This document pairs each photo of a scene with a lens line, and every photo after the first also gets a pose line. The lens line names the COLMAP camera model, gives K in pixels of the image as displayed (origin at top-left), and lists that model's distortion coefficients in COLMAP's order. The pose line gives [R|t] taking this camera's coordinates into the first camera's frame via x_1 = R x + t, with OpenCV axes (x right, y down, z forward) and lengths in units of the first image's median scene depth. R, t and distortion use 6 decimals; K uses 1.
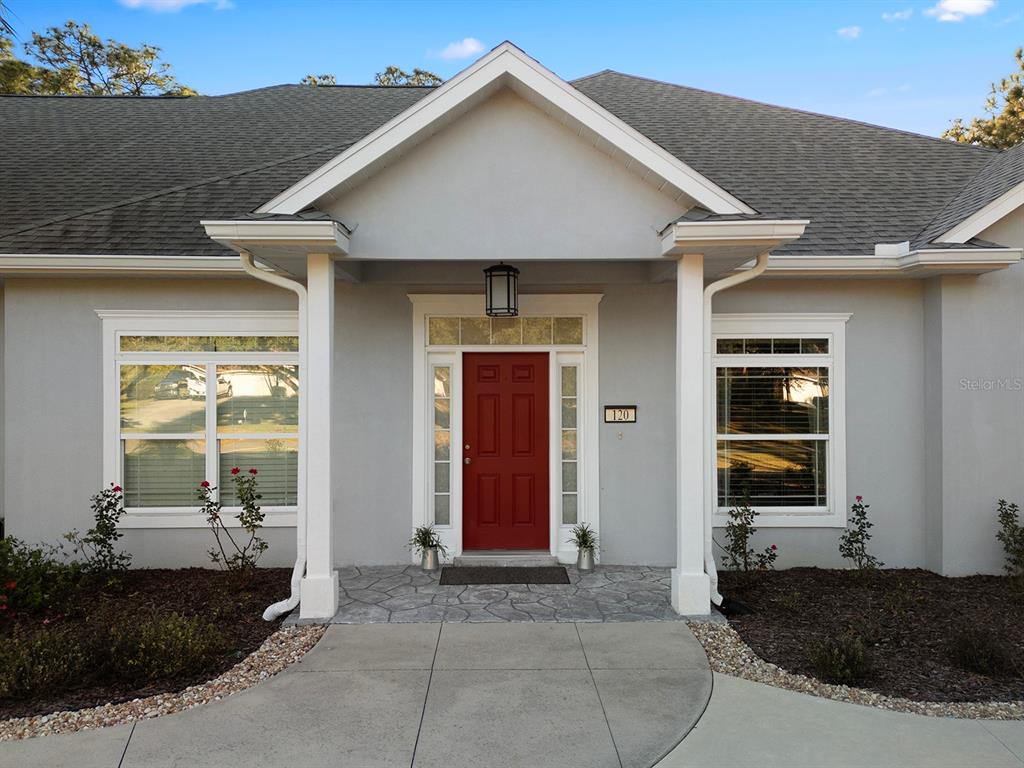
lens RADIAL K [[741.9, 0, 512.0], [0, 741.9, 384.0], [0, 0, 1]] dist [0.096336, -0.090428]
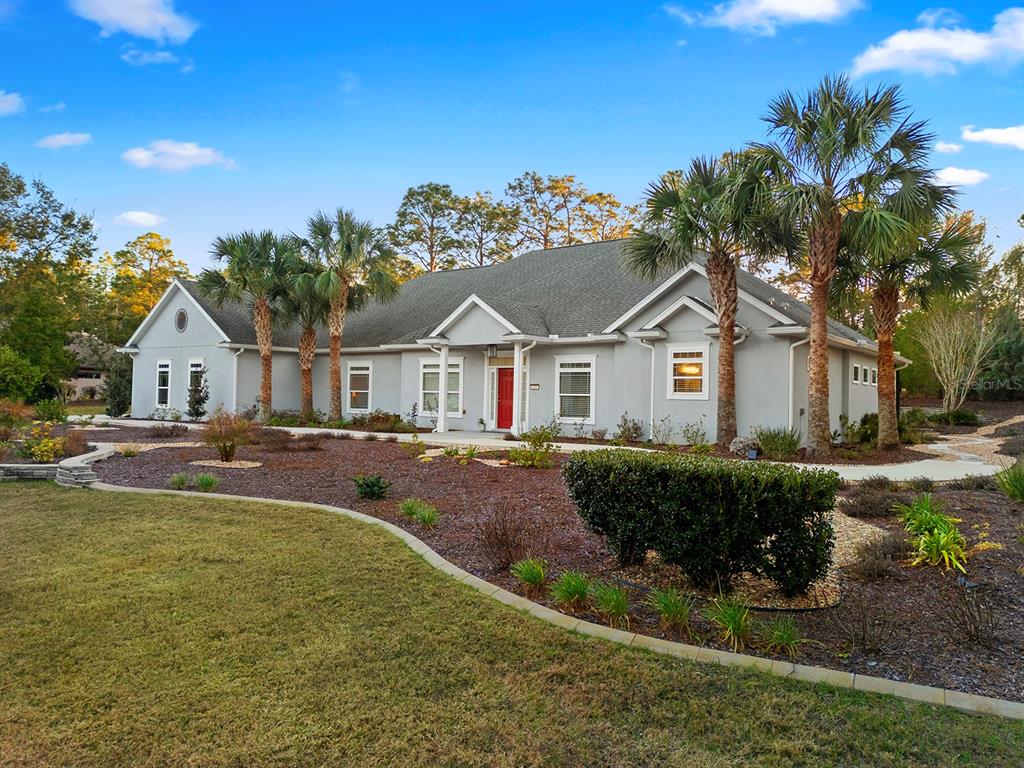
lens RADIAL K [[720.3, 0, 508.1], [0, 720.3, 383.6], [0, 0, 1]] dist [0.110820, -0.162555]
pose [[0.790119, 0.005448, -0.612930, 1.977985], [-0.014211, 0.999855, -0.009431, 0.057468], [0.612789, 0.016162, 0.790081, -1.535082]]
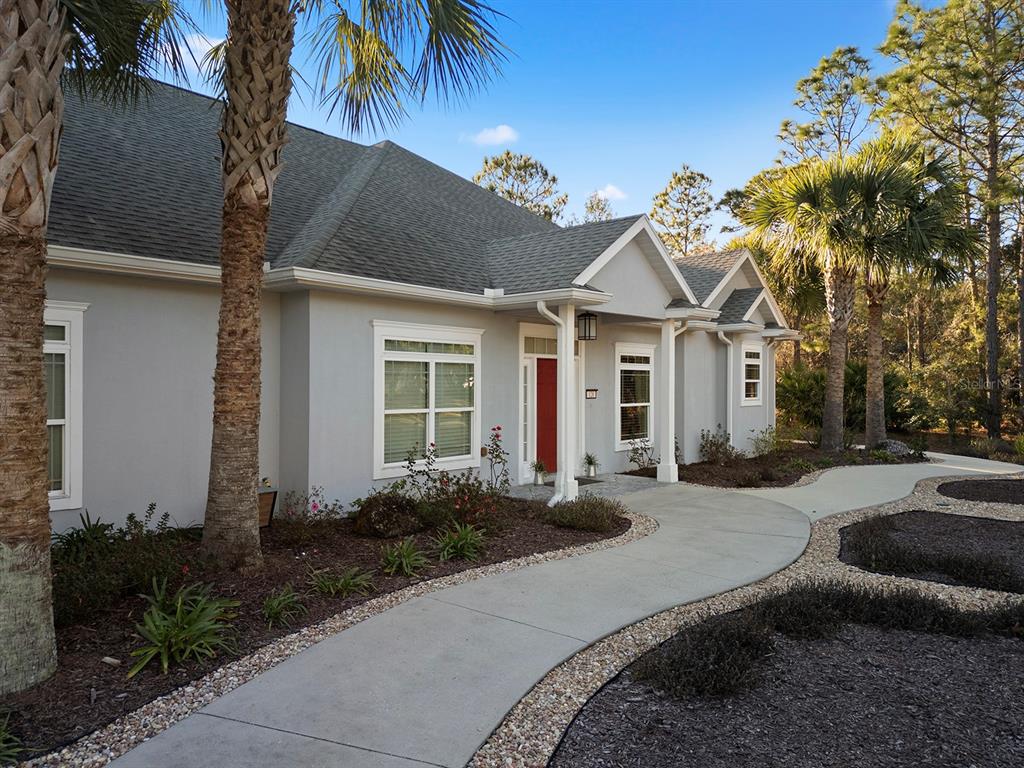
lens RADIAL K [[720.3, 0, 508.1], [0, 720.3, 383.6], [0, 0, 1]] dist [0.110820, -0.162555]
pose [[0.675330, 0.004099, 0.737505, -1.343864], [-0.012057, 0.999912, 0.005482, 0.007690], [-0.737418, -0.012594, 0.675320, -0.065454]]
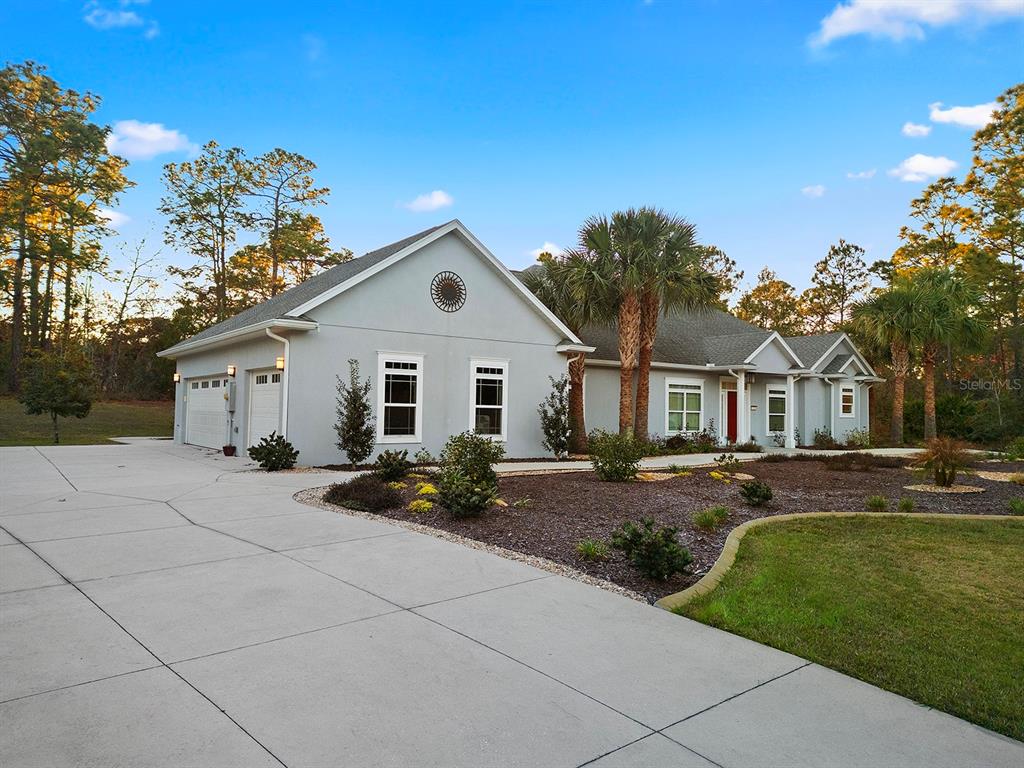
lens RADIAL K [[720.3, 0, 508.1], [0, 720.3, 383.6], [0, 0, 1]] dist [0.110820, -0.162555]
pose [[0.827010, 0.038199, 0.560888, -3.185110], [-0.025579, 0.999212, -0.030336, 0.062870], [-0.561605, 0.010741, 0.827336, -1.516404]]
